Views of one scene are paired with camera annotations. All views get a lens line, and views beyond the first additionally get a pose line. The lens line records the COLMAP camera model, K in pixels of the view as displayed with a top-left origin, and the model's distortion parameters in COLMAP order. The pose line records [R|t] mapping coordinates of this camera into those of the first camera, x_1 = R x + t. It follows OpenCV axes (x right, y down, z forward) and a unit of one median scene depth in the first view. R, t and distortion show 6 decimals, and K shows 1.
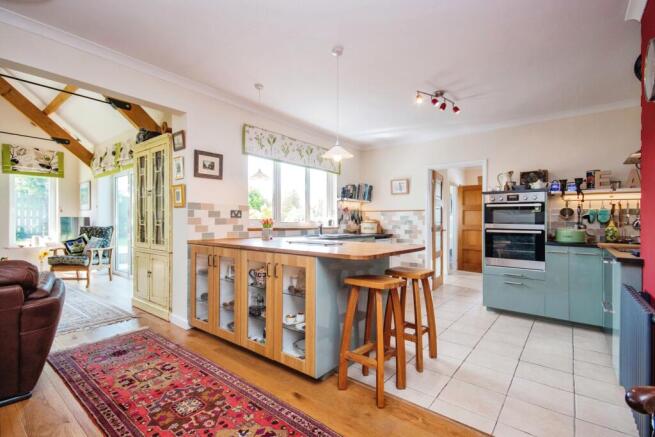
lens RADIAL K [[301.9, 0, 329.2], [0, 301.9, 217.6], [0, 0, 1]] dist [0.001433, 0.000046]
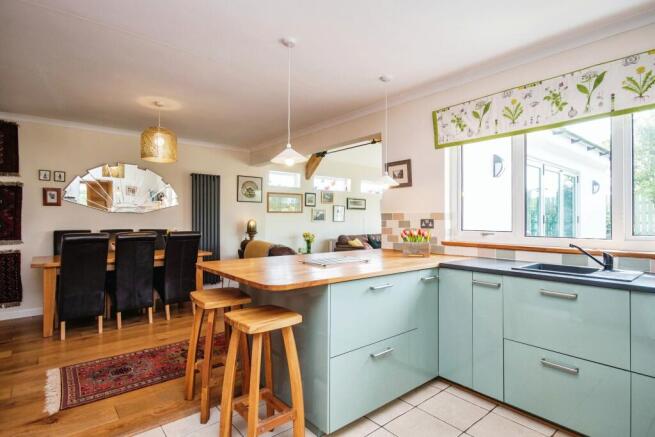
lens RADIAL K [[335.6, 0, 328.2], [0, 335.6, 221.2], [0, 0, 1]] dist [-0.000570, 0.000047]
pose [[-0.210829, -0.018696, -0.977344, 0.653535], [-0.007157, 0.999820, -0.017582, -0.000418], [0.977497, 0.003288, -0.210925, 0.923518]]
